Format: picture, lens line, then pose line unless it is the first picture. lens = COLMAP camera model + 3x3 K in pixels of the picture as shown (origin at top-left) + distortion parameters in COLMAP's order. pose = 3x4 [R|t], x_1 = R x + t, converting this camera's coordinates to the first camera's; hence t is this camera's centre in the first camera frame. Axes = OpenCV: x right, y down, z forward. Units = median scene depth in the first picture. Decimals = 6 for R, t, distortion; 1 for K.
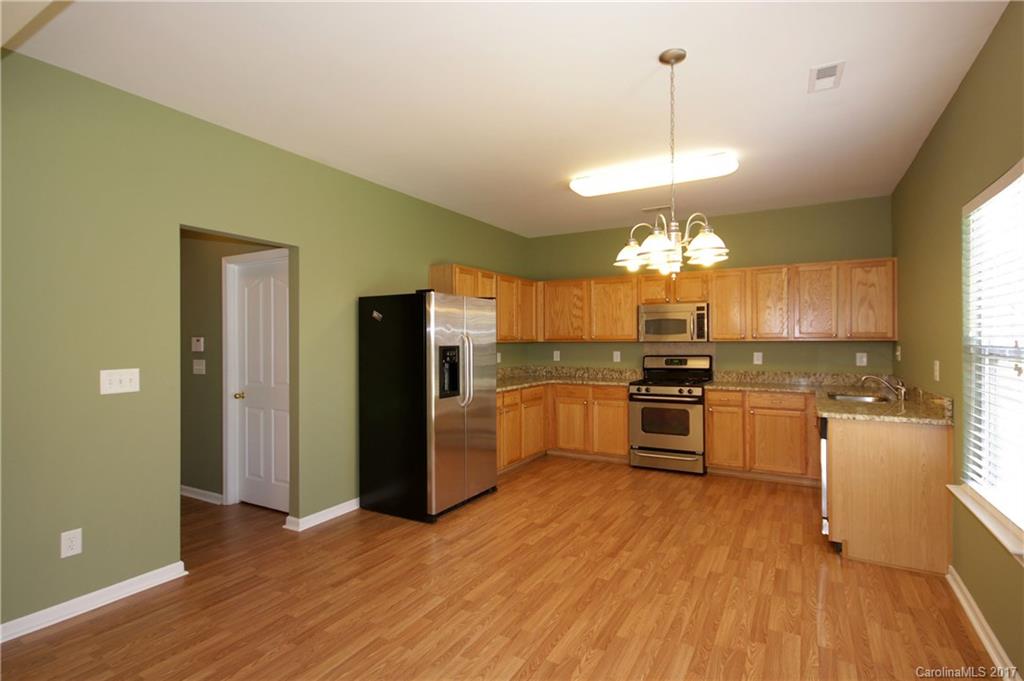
lens RADIAL K [[491.7, 0, 489.1], [0, 491.7, 346.2], [0, 0, 1]] dist [-0.000517, 0.000373]
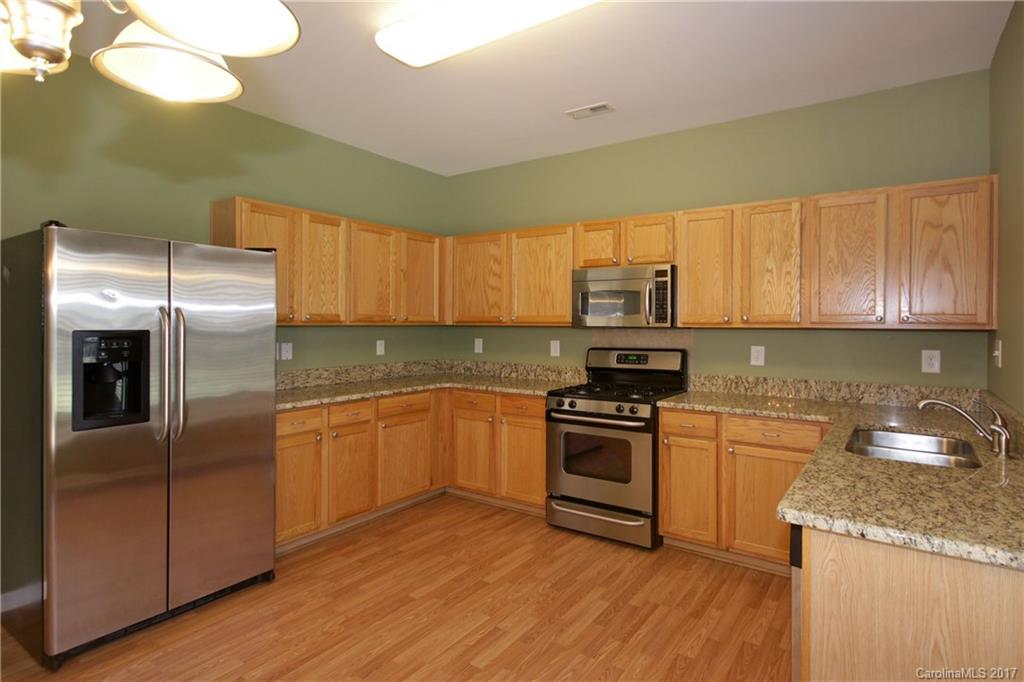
lens RADIAL K [[526.6, 0, 511.8], [0, 526.6, 332.3], [0, 0, 1]] dist [0.001067, 0.000809]
pose [[0.998329, 0.011308, -0.056670, 0.294677], [-0.010933, 0.999916, 0.006909, -0.006064], [0.056743, -0.006278, 0.998369, 0.347693]]
